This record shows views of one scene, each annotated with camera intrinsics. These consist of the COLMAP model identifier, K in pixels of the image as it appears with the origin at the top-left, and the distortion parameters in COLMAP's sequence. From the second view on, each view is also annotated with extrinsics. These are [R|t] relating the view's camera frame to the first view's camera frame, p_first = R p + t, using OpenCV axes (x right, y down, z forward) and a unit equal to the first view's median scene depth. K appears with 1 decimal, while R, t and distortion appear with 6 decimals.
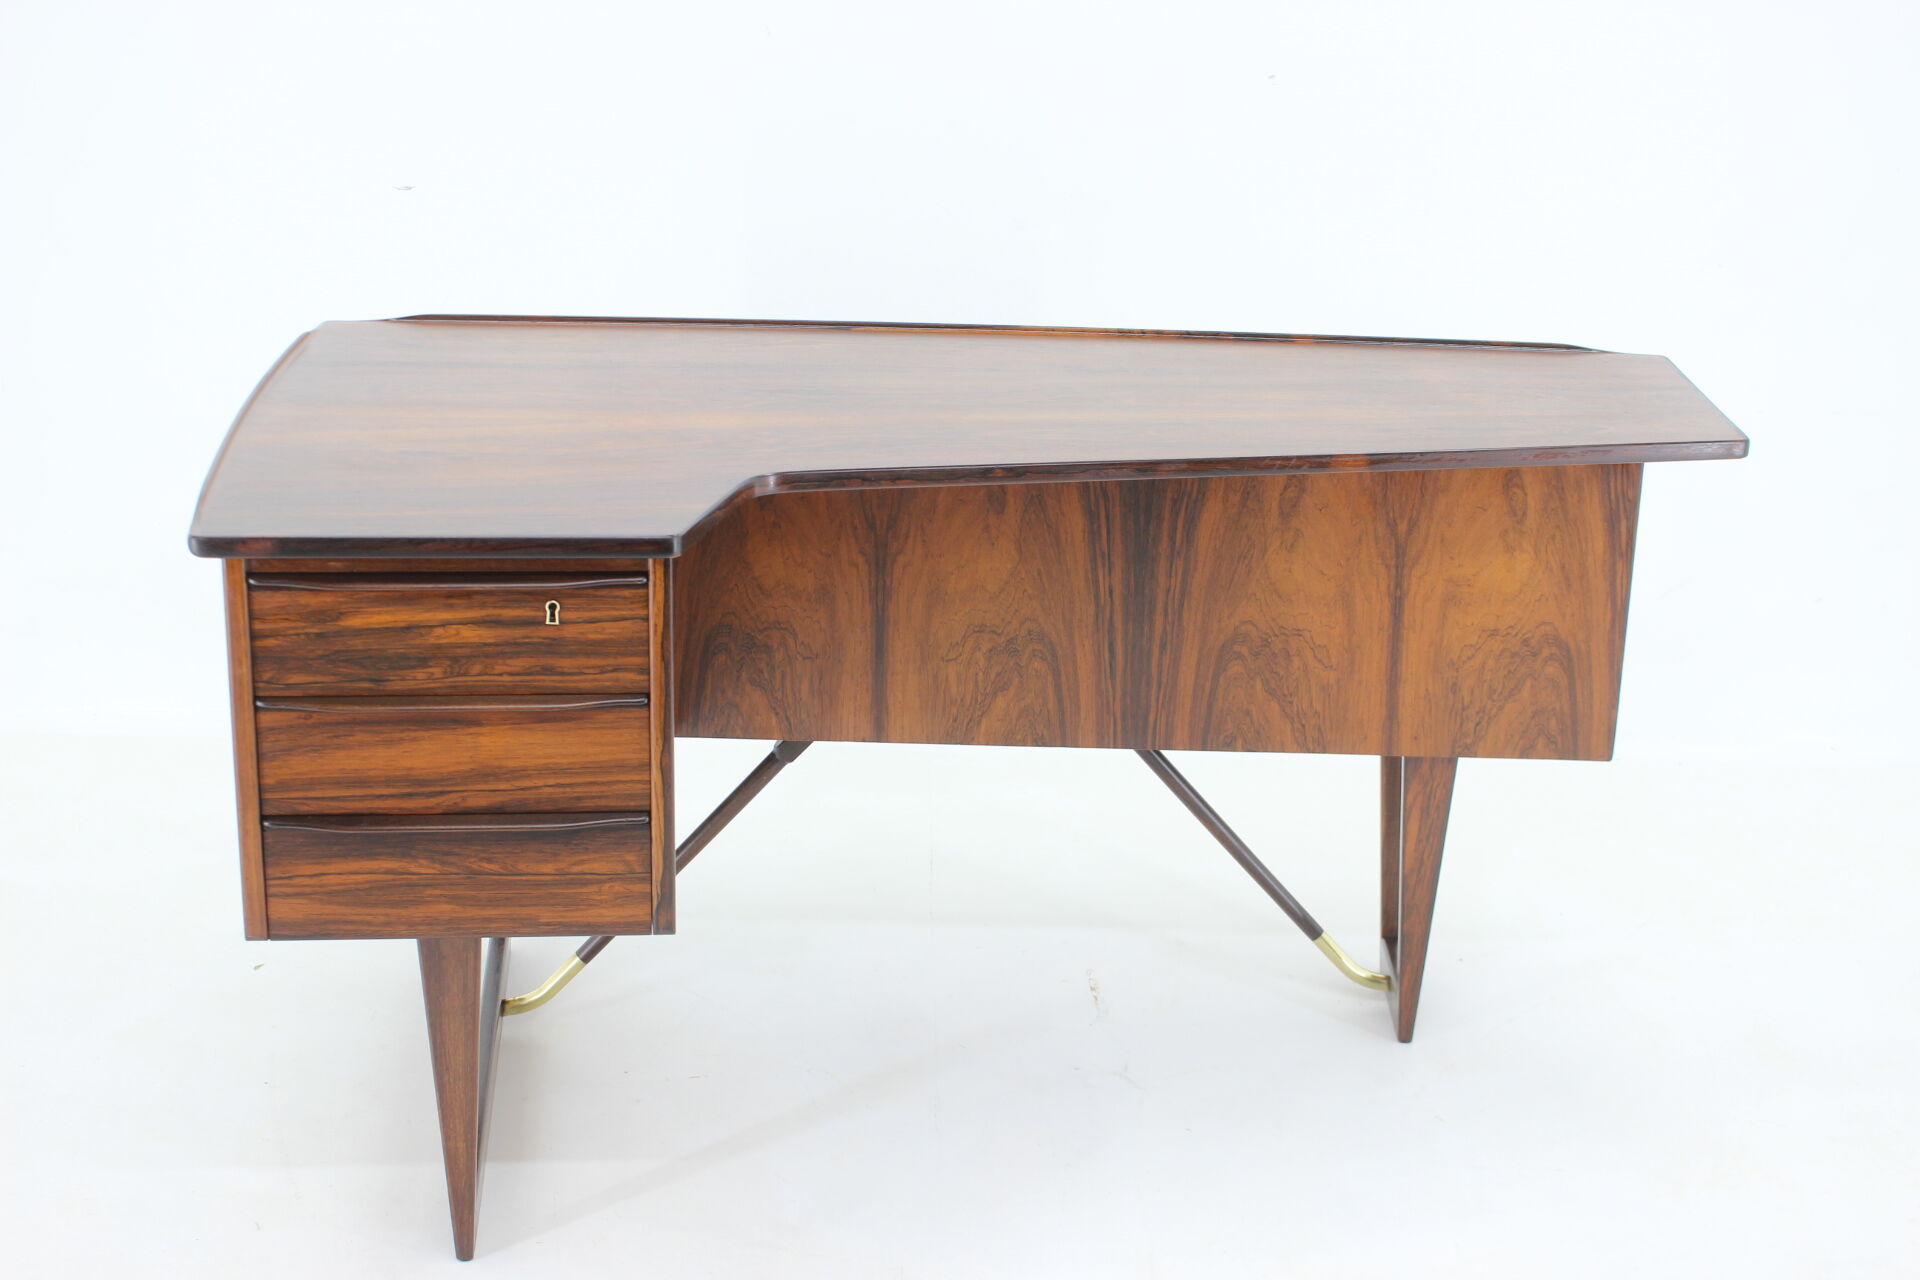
lens RADIAL K [[1755.4, 0, 972.8], [0, 1755.4, 631.7], [0, 0, 1]] dist [0.001822, 0.000000]
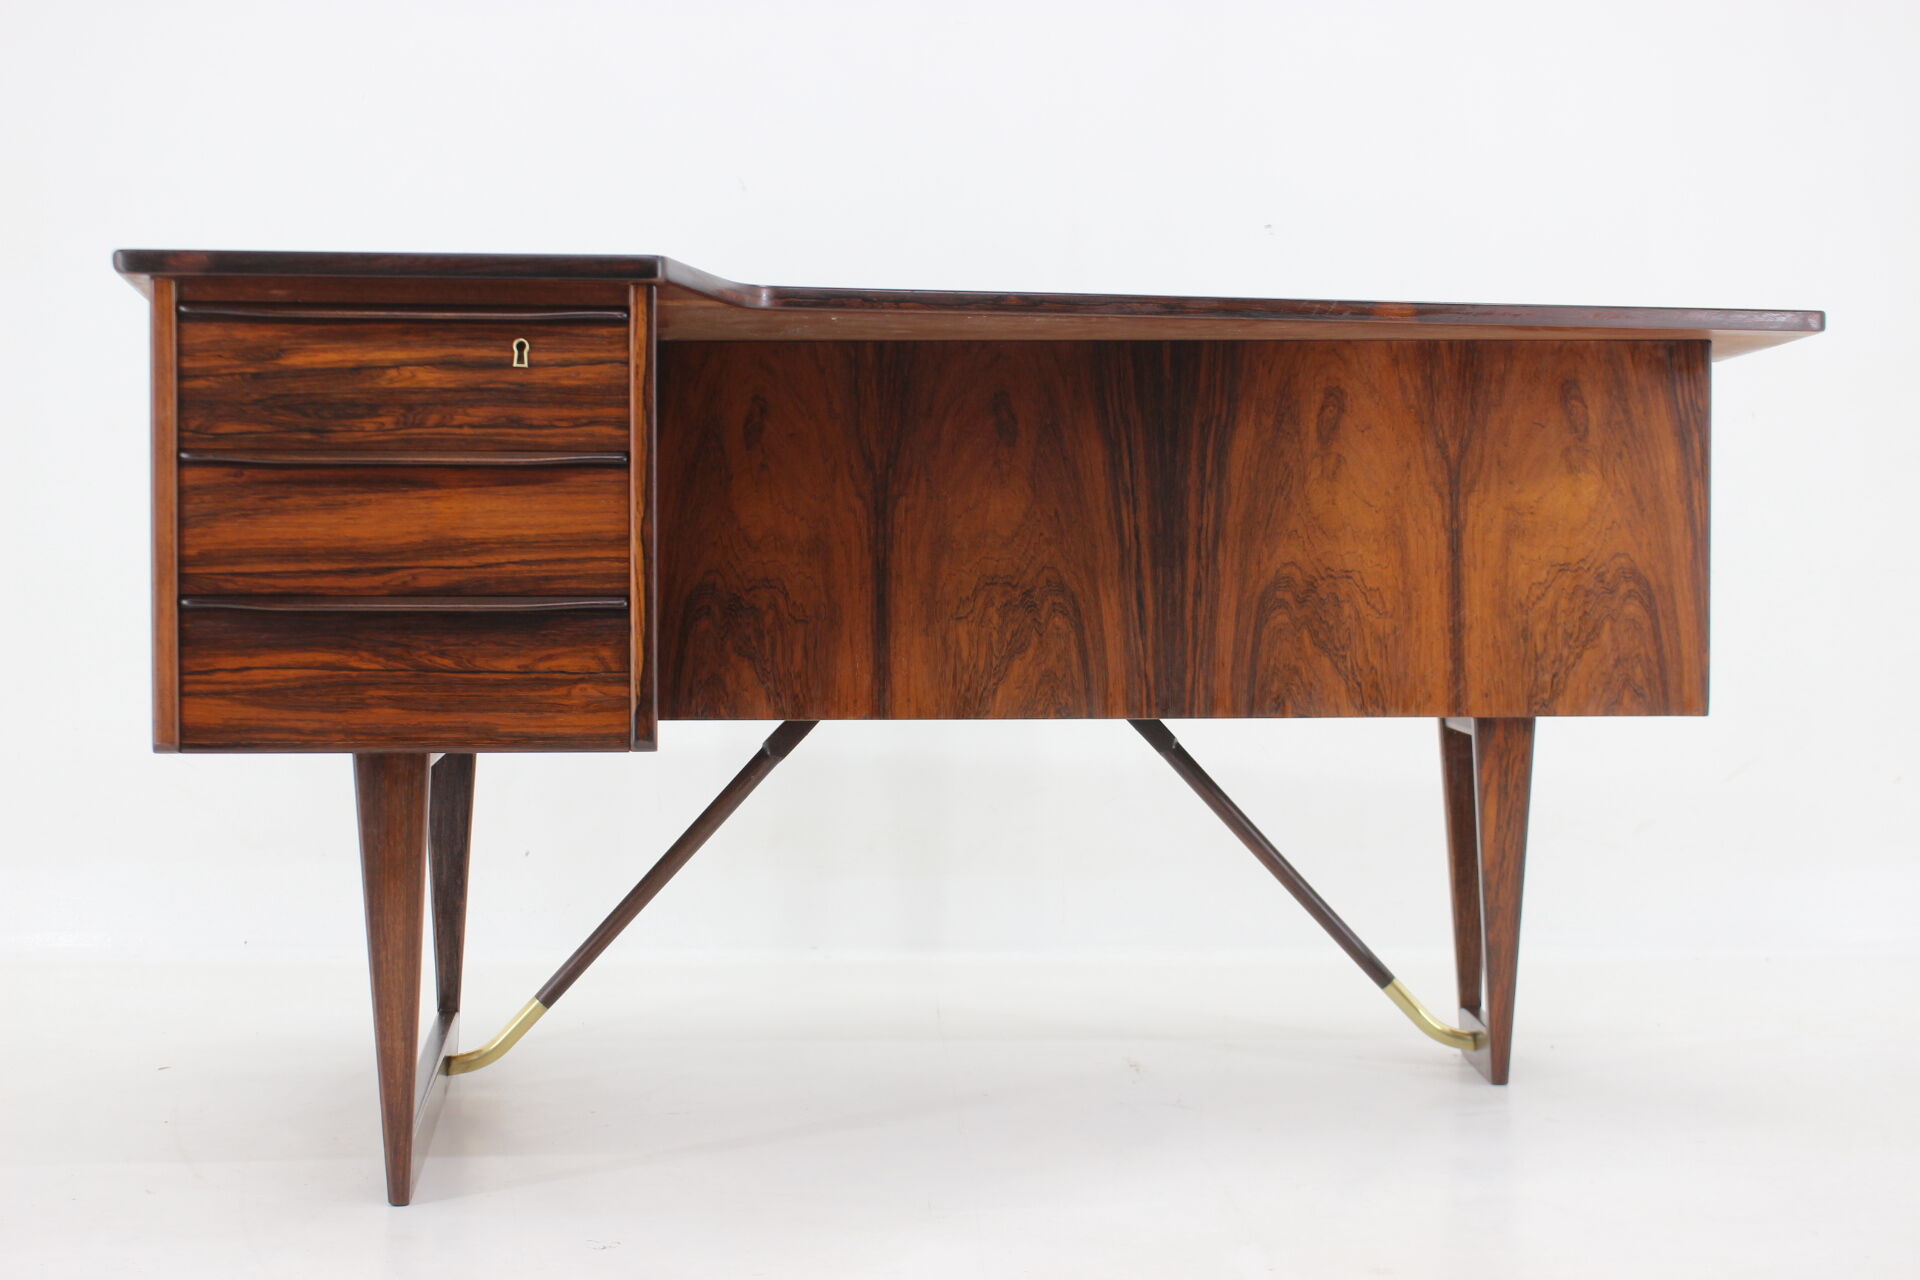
lens RADIAL K [[1883.9, 0, 971.8], [0, 1883.9, 647.7], [0, 0, 1]] dist [-0.003698, 0.000000]
pose [[0.999551, -0.028482, 0.009257, -0.016787], [0.029729, 0.981022, -0.191603, 0.222362], [-0.003624, 0.191792, 0.981429, 0.064276]]
